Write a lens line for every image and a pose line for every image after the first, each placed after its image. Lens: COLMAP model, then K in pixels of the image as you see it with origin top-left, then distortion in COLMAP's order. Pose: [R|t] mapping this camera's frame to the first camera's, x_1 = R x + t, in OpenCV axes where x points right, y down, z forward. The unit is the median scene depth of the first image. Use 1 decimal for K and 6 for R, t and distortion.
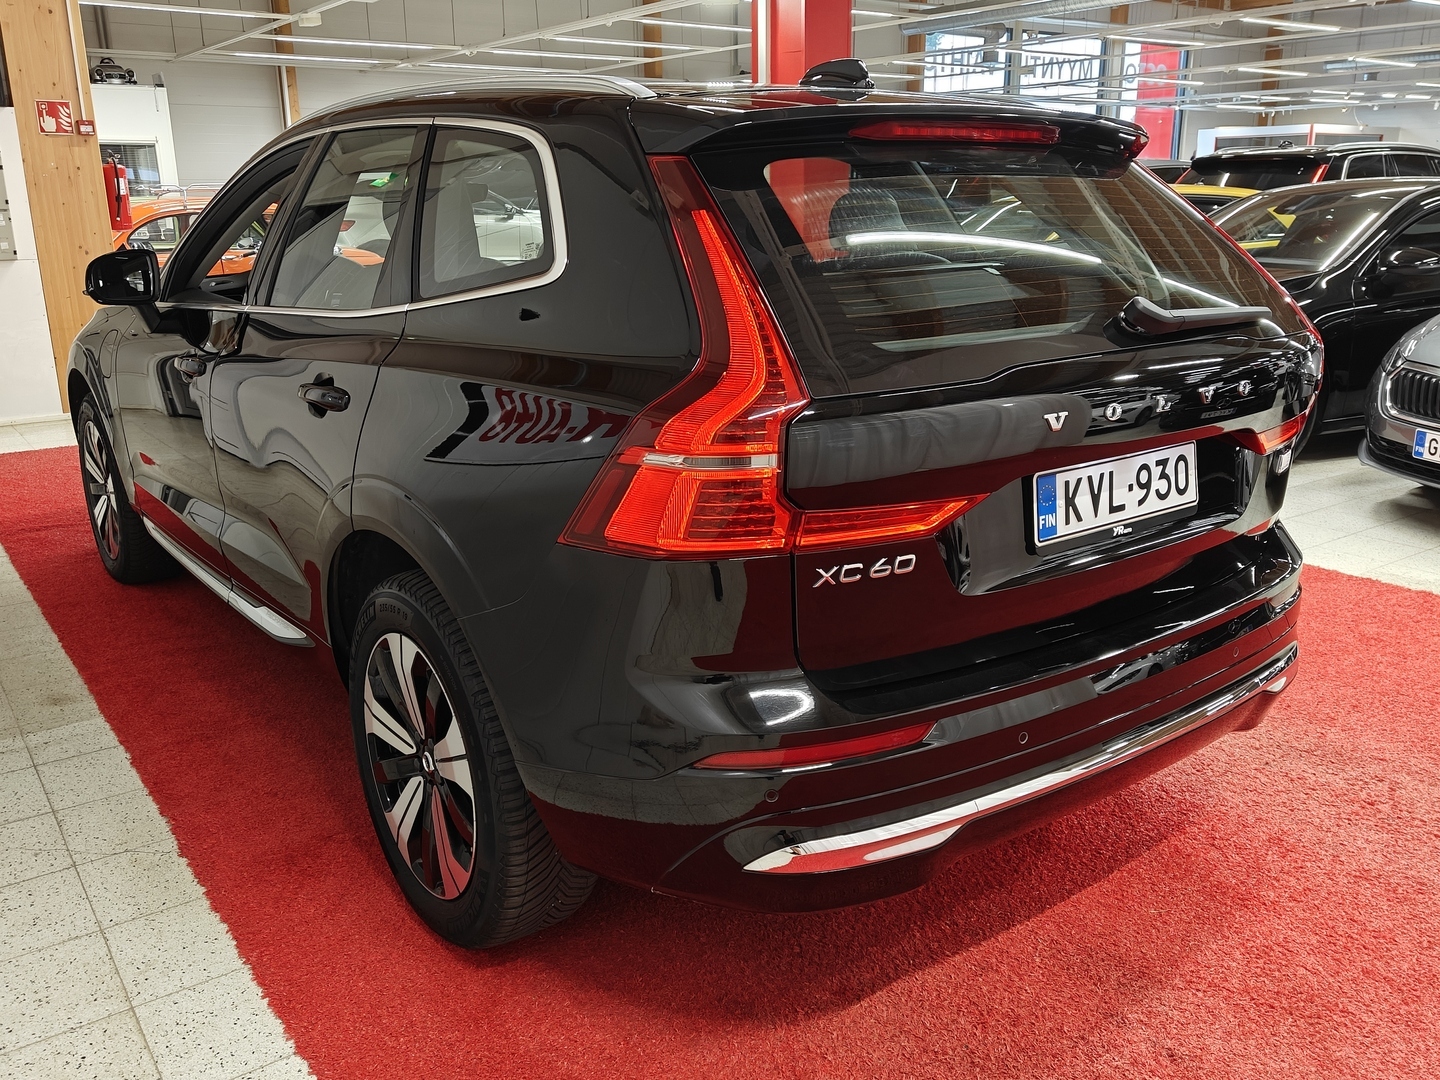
lens RADIAL K [[1219.0, 0, 715.8], [0, 1219.0, 545.6], [0, 0, 1]] dist [0.002757, -0.006517]
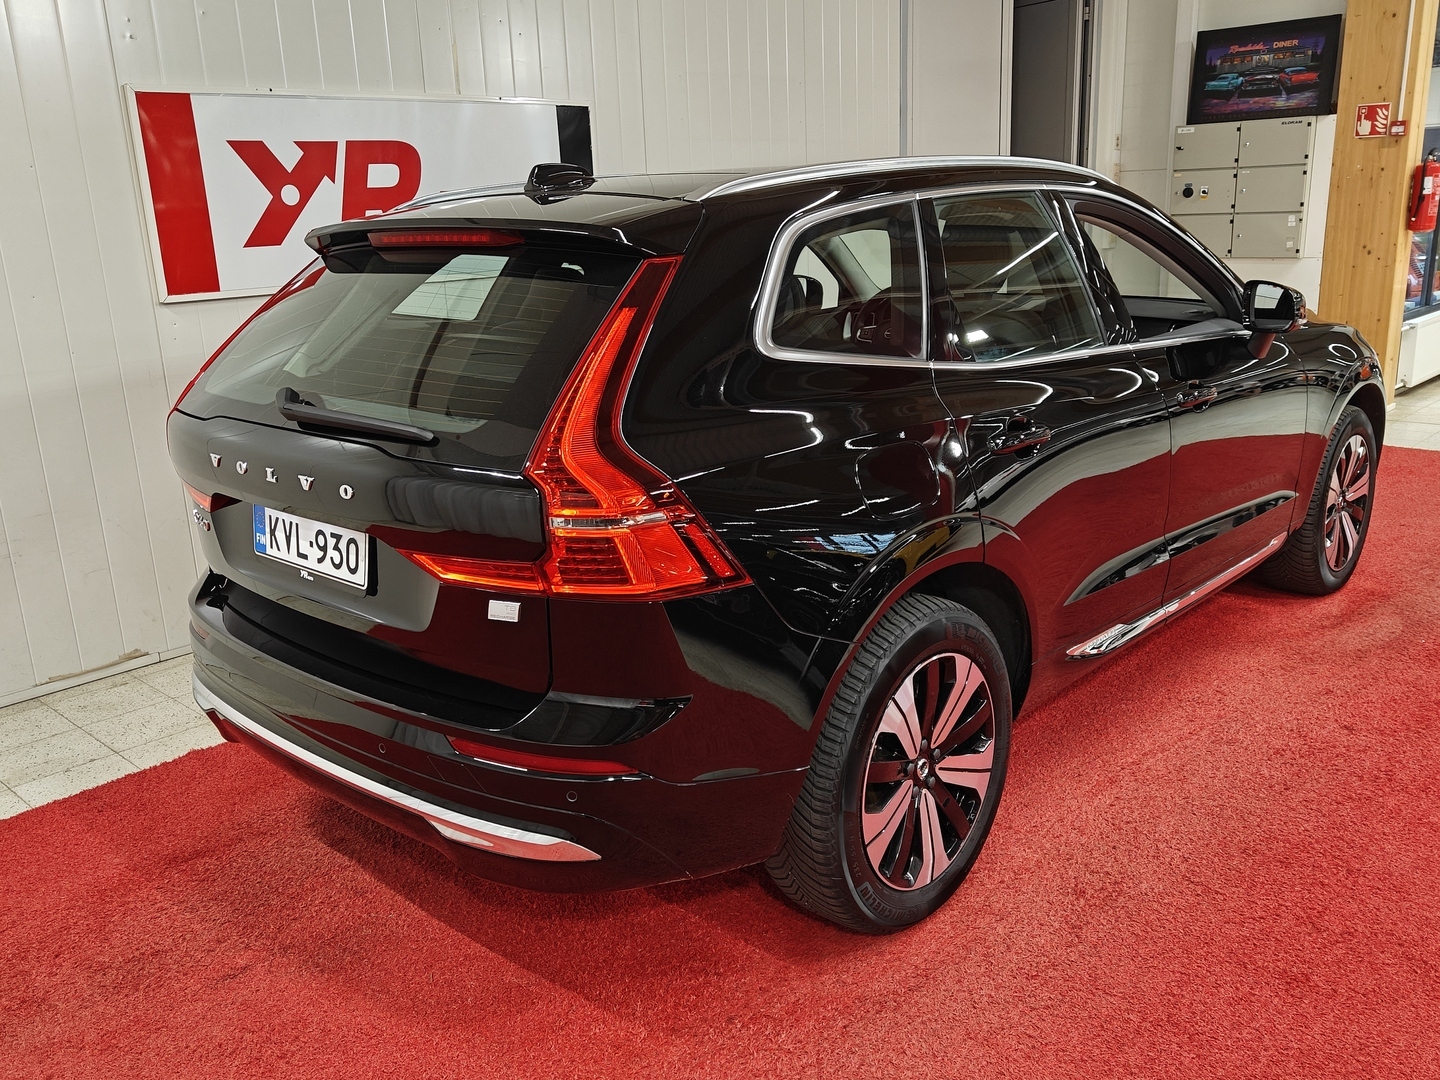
lens RADIAL K [[1219.0, 0, 715.8], [0, 1219.0, 545.6], [0, 0, 1]] dist [0.002757, -0.006517]
pose [[0.183813, 0.269012, -0.945434, 1.472396], [-0.238413, 0.945304, 0.222622, -0.388004], [0.953610, 0.184482, 0.237895, 1.044584]]
